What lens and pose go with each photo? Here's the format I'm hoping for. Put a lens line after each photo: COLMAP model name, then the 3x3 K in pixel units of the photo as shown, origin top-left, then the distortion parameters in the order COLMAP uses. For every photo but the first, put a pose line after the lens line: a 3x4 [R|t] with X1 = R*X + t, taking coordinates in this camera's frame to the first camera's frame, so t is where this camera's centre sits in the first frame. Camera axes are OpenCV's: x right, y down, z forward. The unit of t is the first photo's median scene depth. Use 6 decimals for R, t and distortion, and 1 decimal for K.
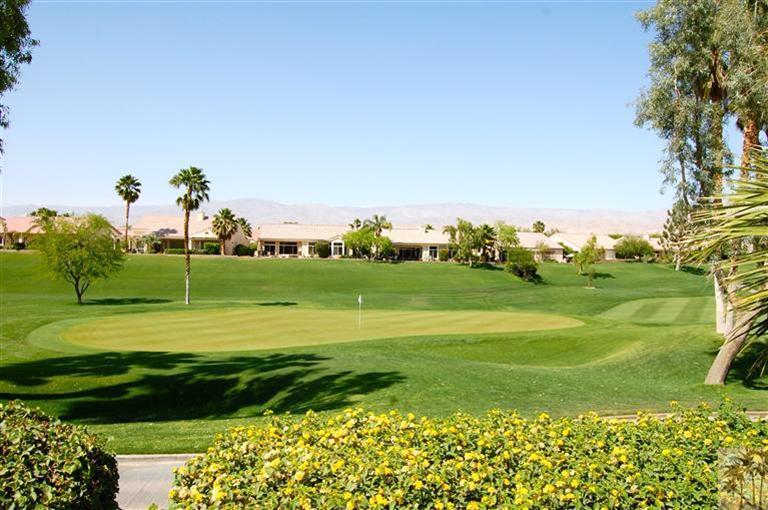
lens RADIAL K [[614.3, 0, 384.0], [0, 614.3, 255.0], [0, 0, 1]] dist [-0.098769, 0.042109]
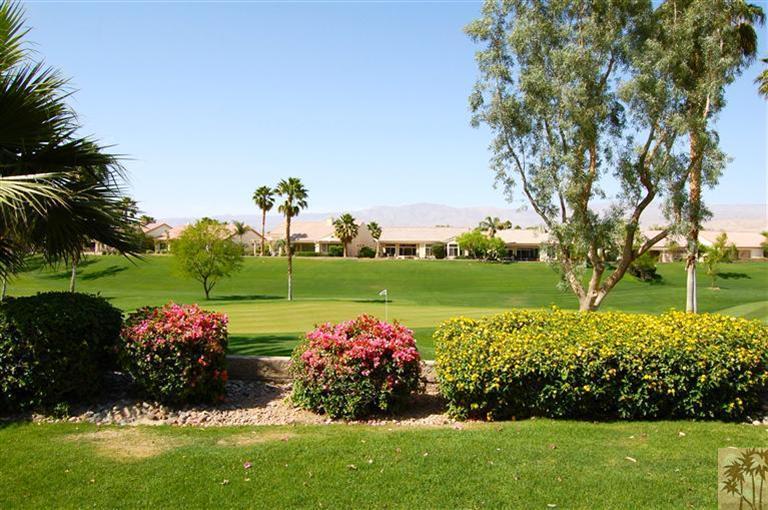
lens RADIAL K [[614.3, 0, 384.0], [0, 614.3, 255.0], [0, 0, 1]] dist [-0.098769, 0.042109]
pose [[0.959722, -0.010003, -0.280774, 0.105169], [0.008423, 0.999941, -0.006834, 0.004454], [0.280826, 0.004194, 0.959749, -0.022134]]
